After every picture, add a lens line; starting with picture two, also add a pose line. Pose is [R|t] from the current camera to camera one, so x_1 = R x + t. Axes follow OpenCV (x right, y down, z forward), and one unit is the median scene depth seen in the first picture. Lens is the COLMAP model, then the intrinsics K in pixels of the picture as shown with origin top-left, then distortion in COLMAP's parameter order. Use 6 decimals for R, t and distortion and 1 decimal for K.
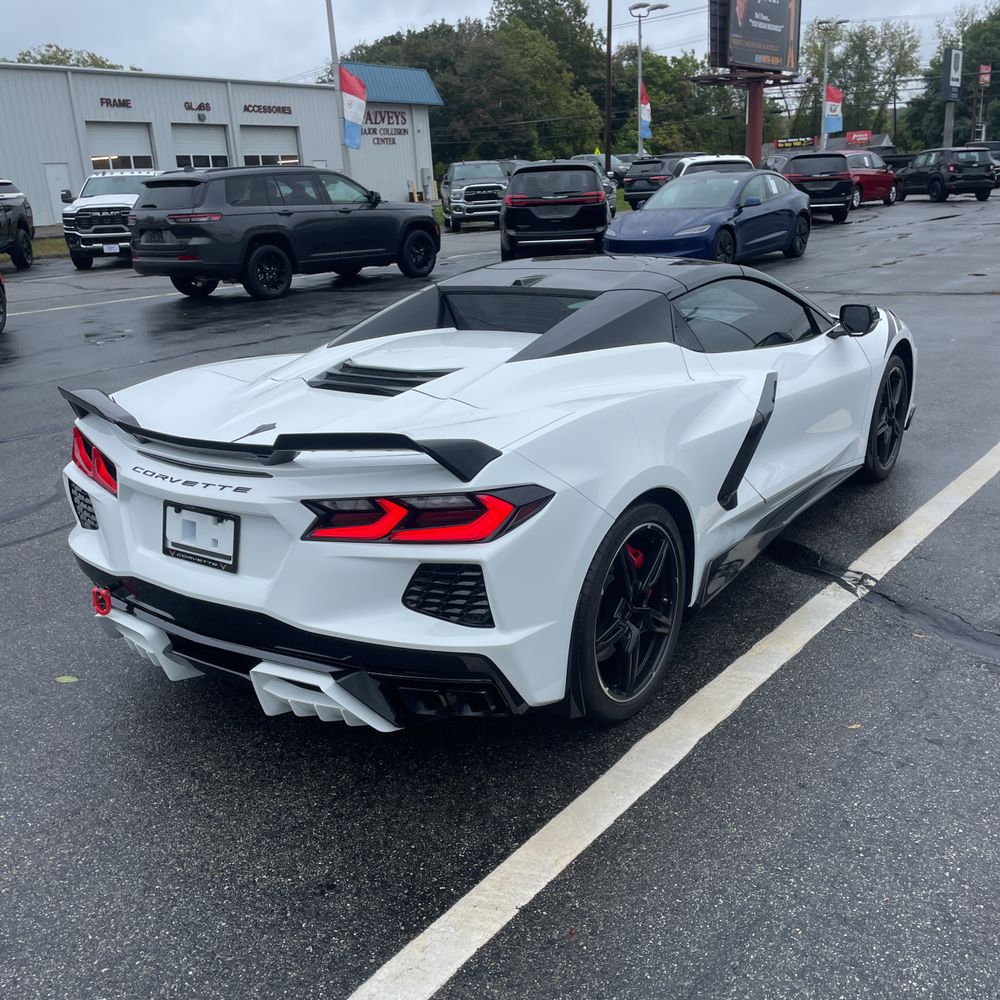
lens RADIAL K [[1010.3, 0, 511.3], [0, 1010.3, 500.3], [0, 0, 1]] dist [0.092061, -0.120673]
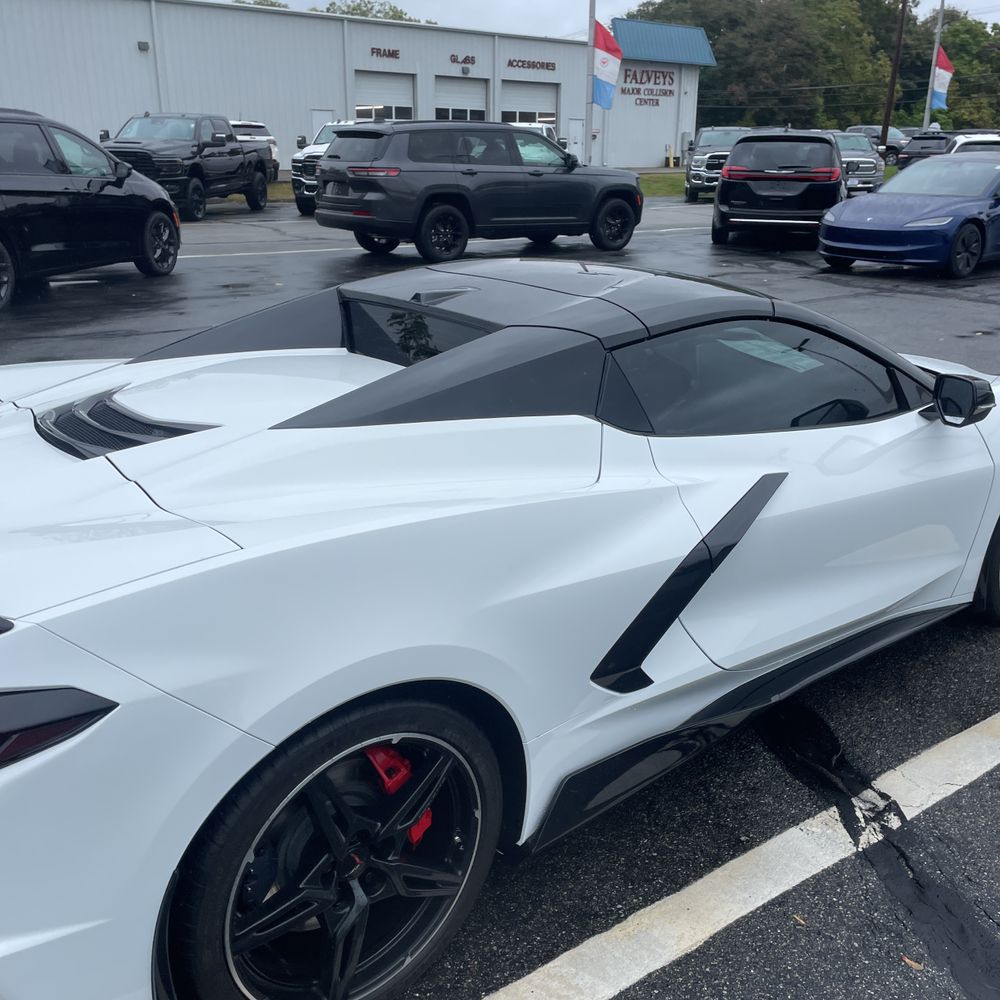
lens RADIAL K [[1005.6, 0, 491.3], [0, 1005.6, 496.0], [0, 0, 1]] dist [0.099481, -0.130697]
pose [[0.959829, 0.142432, -0.241745, 0.068314], [-0.134934, 0.989721, 0.047383, -0.033204], [0.246009, -0.012860, 0.969182, 0.094009]]
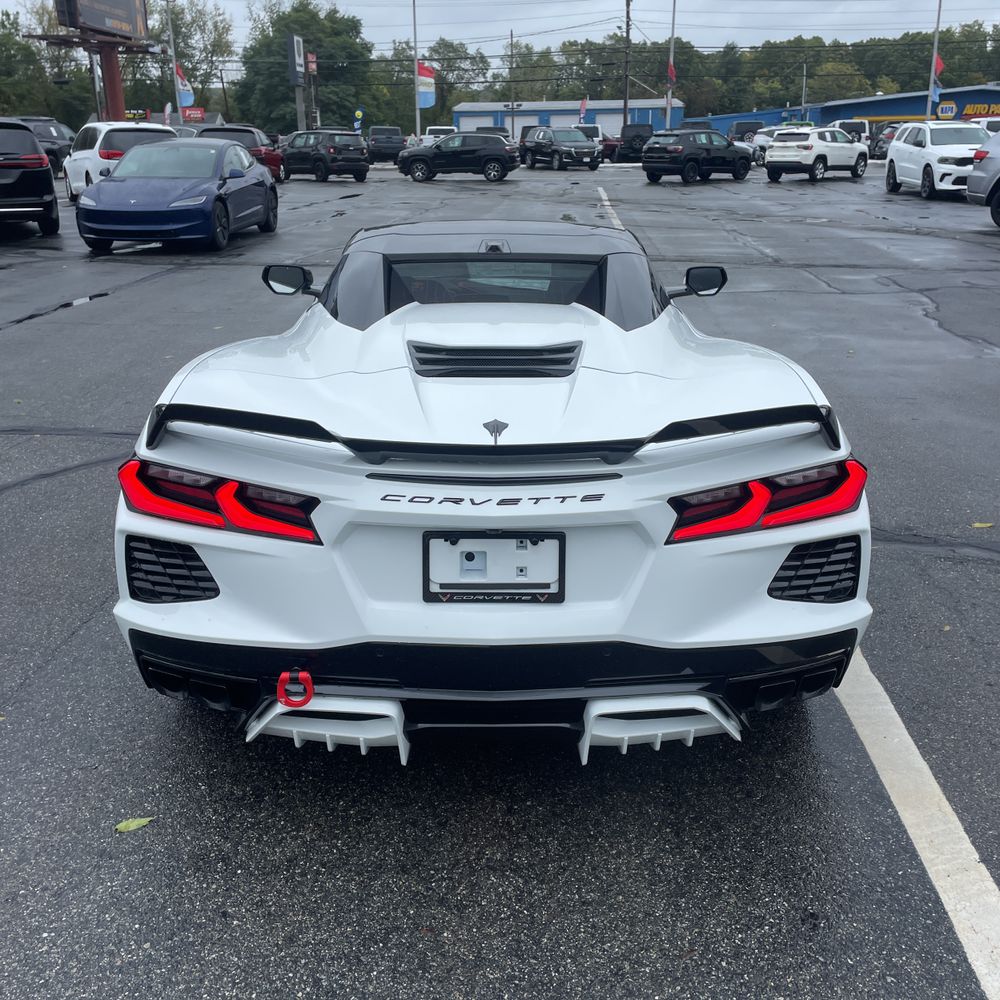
lens RADIAL K [[1010.3, 0, 511.3], [0, 1010.3, 500.3], [0, 0, 1]] dist [0.092061, -0.120673]
pose [[0.818126, -0.149076, 0.555379, -0.141418], [0.137820, 0.988495, 0.062311, -0.012475], [-0.558279, 0.025564, 0.829259, 0.066399]]
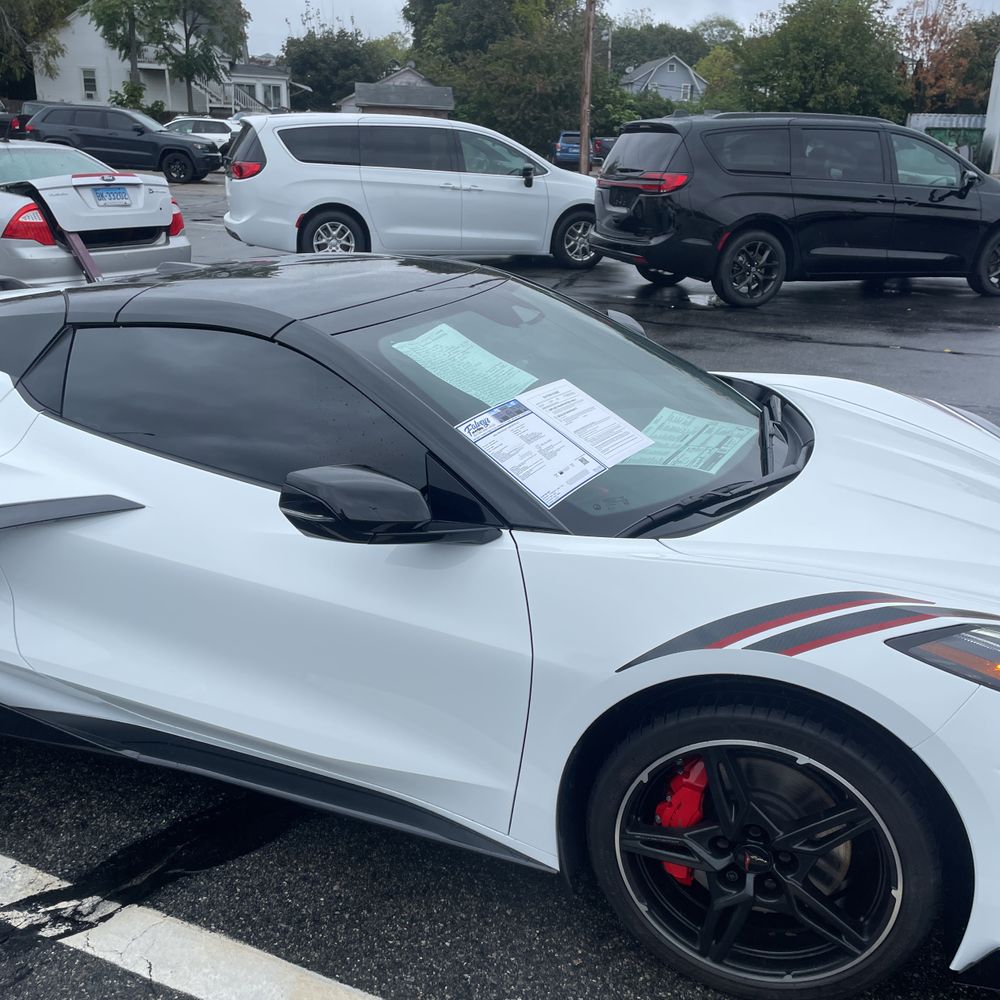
lens RADIAL K [[1010.3, 0, 511.3], [0, 1010.3, 500.3], [0, 0, 1]] dist [0.092061, -0.120673]
pose [[0.250823, 0.372930, -0.893315, 0.231789], [-0.326338, 0.901371, 0.284665, -0.100838], [0.911368, 0.220122, 0.347786, 0.282568]]
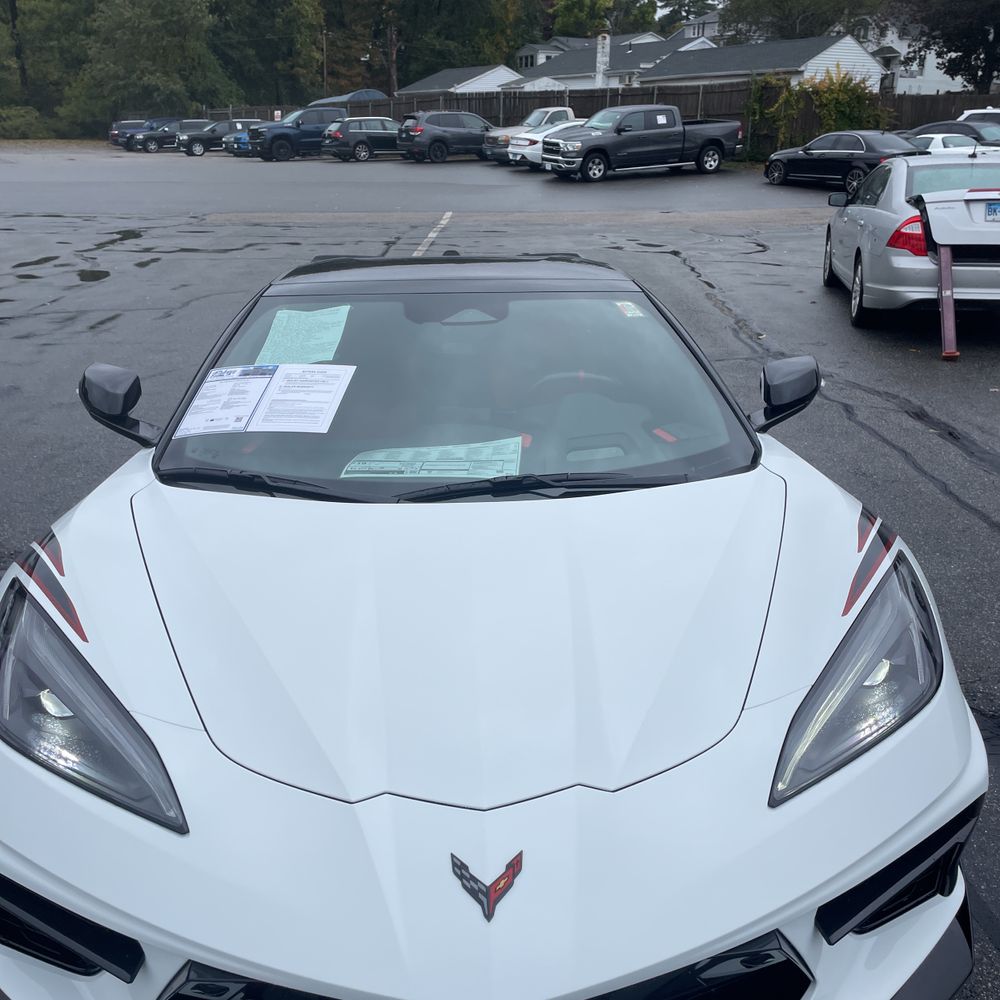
lens RADIAL K [[1011.3, 0, 501.6], [0, 1011.3, 479.3], [0, 0, 1]] dist [0.098468, -0.140487]
pose [[-0.787282, 0.238617, -0.568550, 0.164889], [-0.154841, 0.816024, 0.556892, -0.166943], [0.596834, 0.526466, -0.605493, 0.489936]]
